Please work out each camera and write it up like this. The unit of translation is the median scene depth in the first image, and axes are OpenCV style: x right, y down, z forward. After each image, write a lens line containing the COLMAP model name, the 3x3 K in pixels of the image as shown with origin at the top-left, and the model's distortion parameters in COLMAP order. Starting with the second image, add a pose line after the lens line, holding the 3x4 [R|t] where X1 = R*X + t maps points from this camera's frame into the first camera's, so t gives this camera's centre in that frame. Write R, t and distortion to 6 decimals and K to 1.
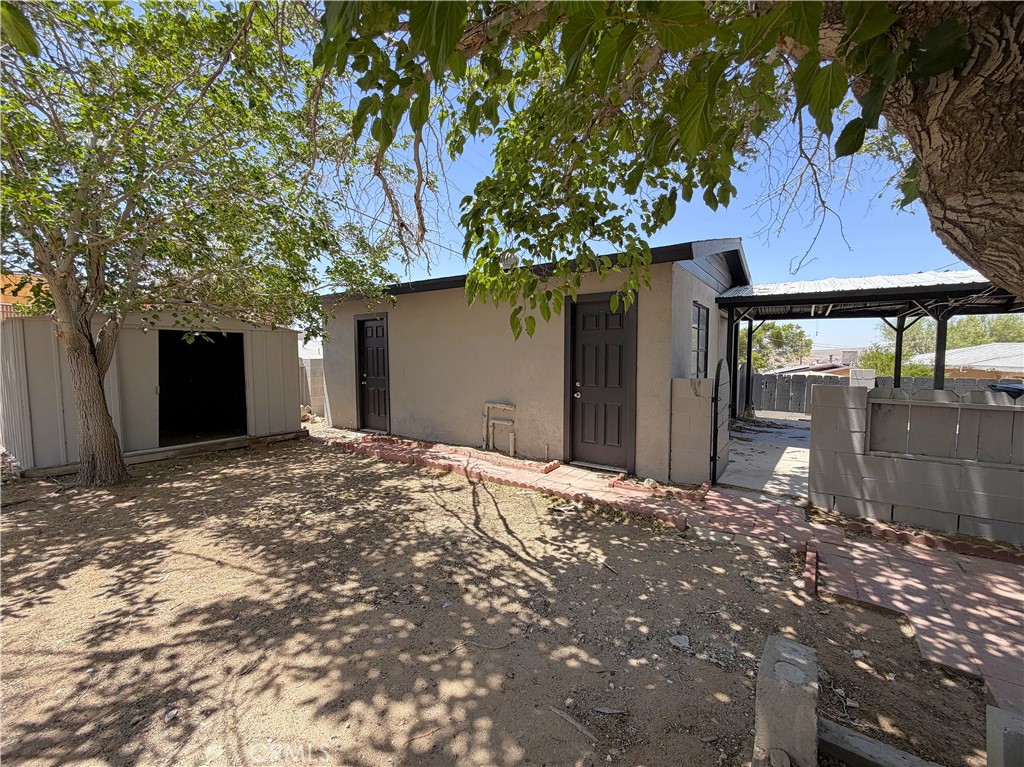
lens RADIAL K [[431.2, 0, 512.0], [0, 431.2, 383.5], [0, 0, 1]] dist [-0.001084, -0.000334]
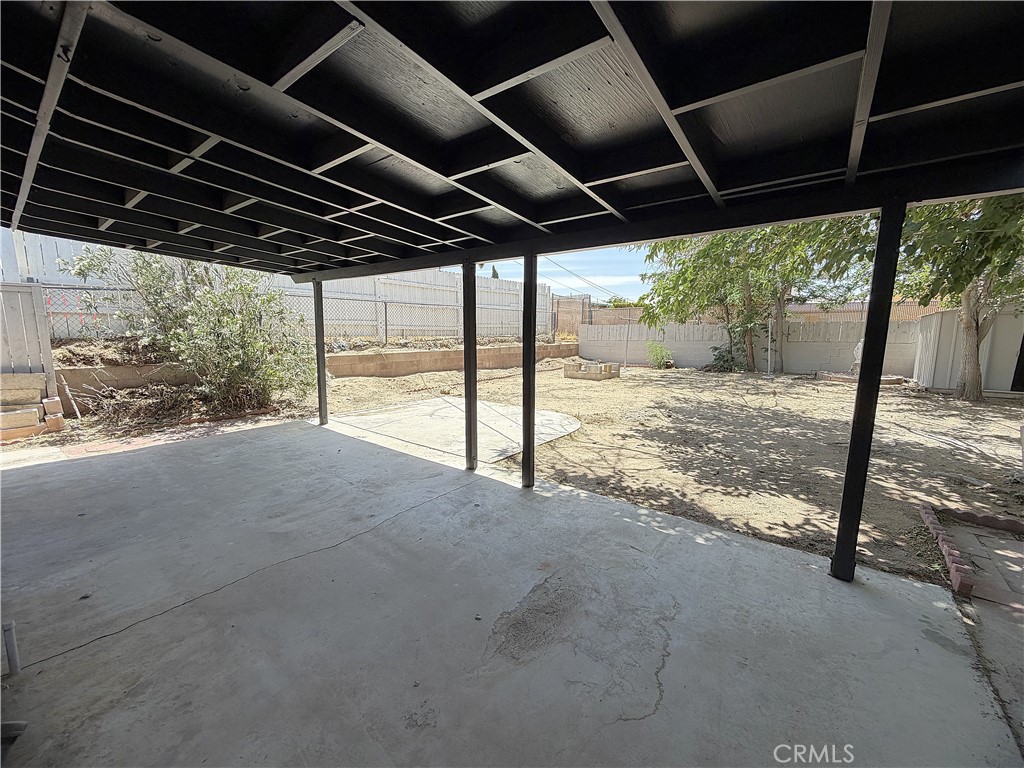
lens RADIAL K [[408.8, 0, 510.3], [0, 408.8, 384.9], [0, 0, 1]] dist [0.001084, -0.000112]
pose [[-0.055488, 0.133465, -0.989499, 0.891974], [-0.069872, 0.988077, 0.137191, 0.063443], [0.996012, 0.076751, -0.045501, -0.880650]]
